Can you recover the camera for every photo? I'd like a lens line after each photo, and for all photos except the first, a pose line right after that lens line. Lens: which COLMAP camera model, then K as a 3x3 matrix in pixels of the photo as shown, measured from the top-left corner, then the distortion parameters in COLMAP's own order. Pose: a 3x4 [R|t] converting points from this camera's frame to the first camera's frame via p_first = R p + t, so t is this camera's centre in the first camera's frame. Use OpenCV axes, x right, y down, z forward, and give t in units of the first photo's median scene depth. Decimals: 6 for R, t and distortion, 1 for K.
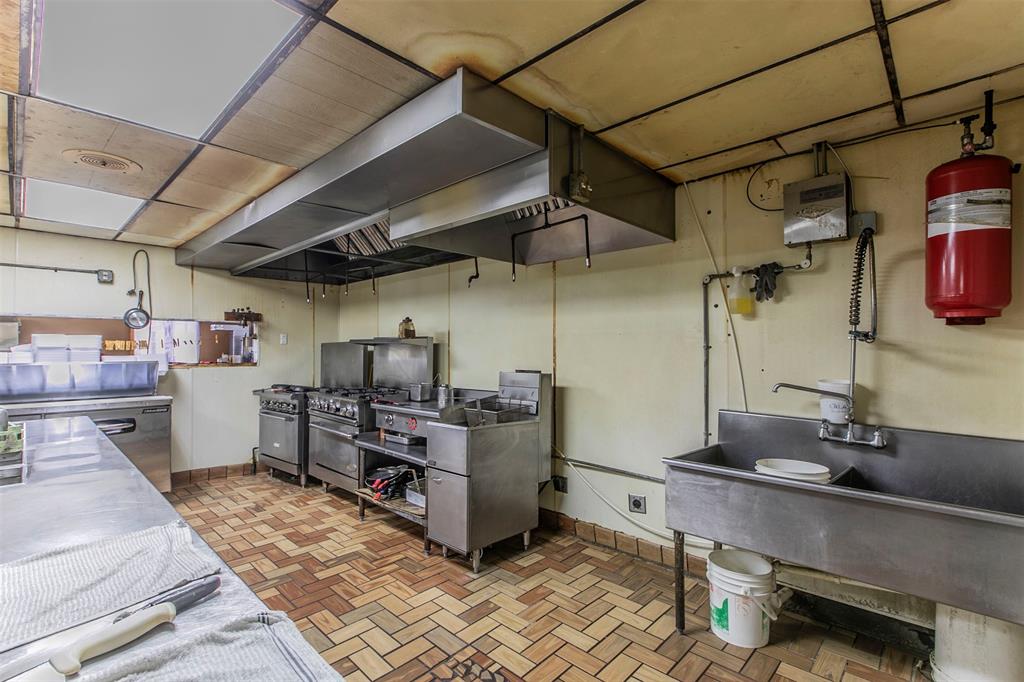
lens RADIAL K [[478.9, 0, 530.5], [0, 478.9, 340.4], [0, 0, 1]] dist [-0.004225, 0.000989]
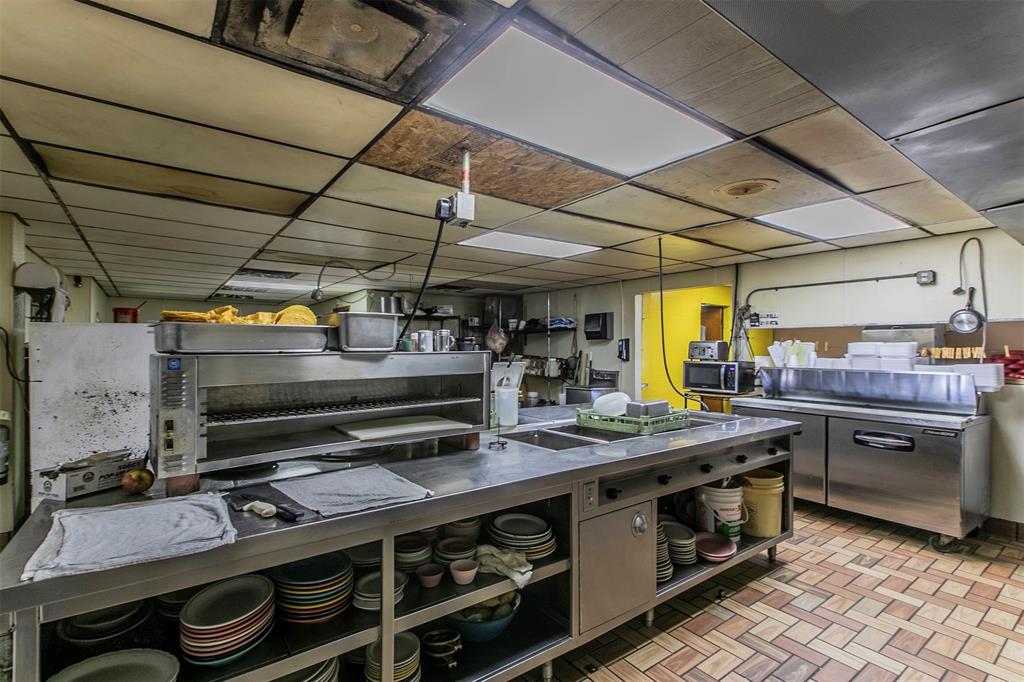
lens RADIAL K [[469.1, 0, 499.1], [0, 469.1, 345.5], [0, 0, 1]] dist [0.004257, -0.000960]
pose [[-0.202240, 0.002562, -0.979333, 0.163344], [0.013522, 0.999909, -0.000177, -0.016169], [0.979243, -0.013278, -0.202256, 0.404543]]
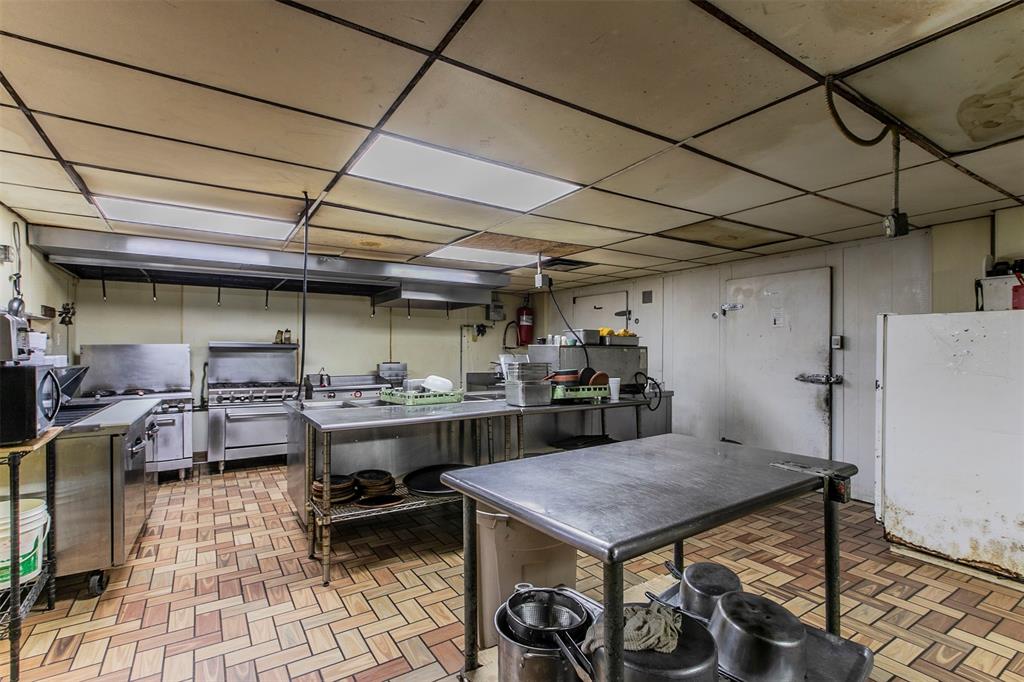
lens RADIAL K [[469.1, 0, 510.6], [0, 469.1, 343.1], [0, 0, 1]] dist [0.004257, -0.000960]
pose [[0.225317, 0.011923, 0.974212, -1.522394], [-0.019185, 0.999786, -0.007799, -0.010952], [-0.974097, -0.016933, 0.225498, 0.080976]]
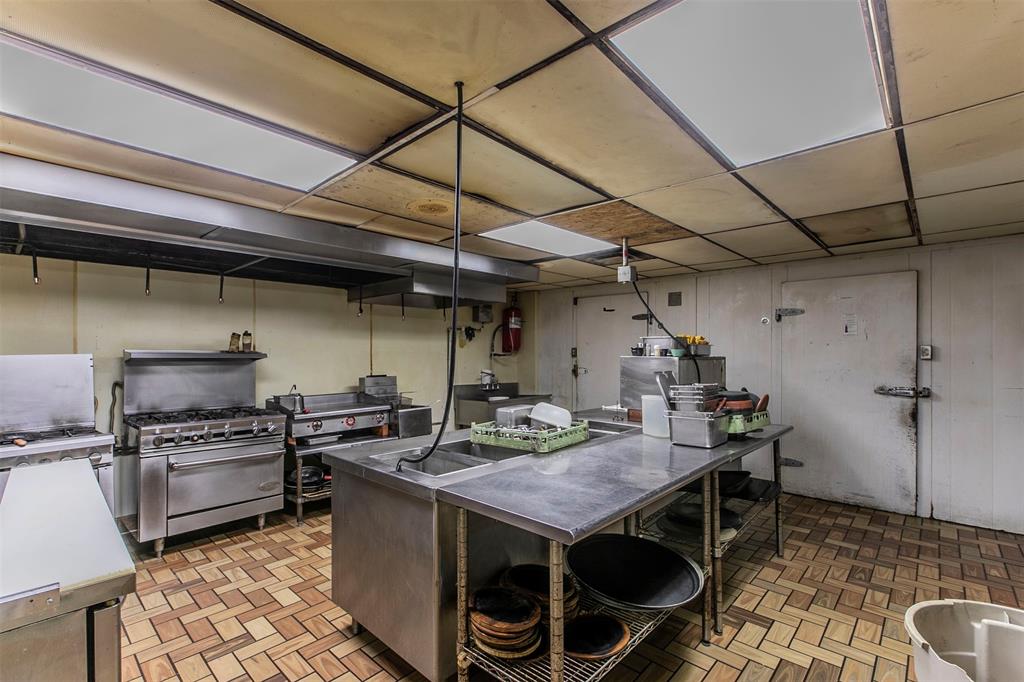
lens RADIAL K [[469.1, 0, 507.2], [0, 469.1, 350.1], [0, 0, 1]] dist [0.004257, -0.000960]
pose [[-0.002171, 0.000932, 0.999997, -1.288764], [-0.020035, 0.999799, -0.000975, -0.022126], [-0.999797, -0.020037, -0.002152, 0.502601]]
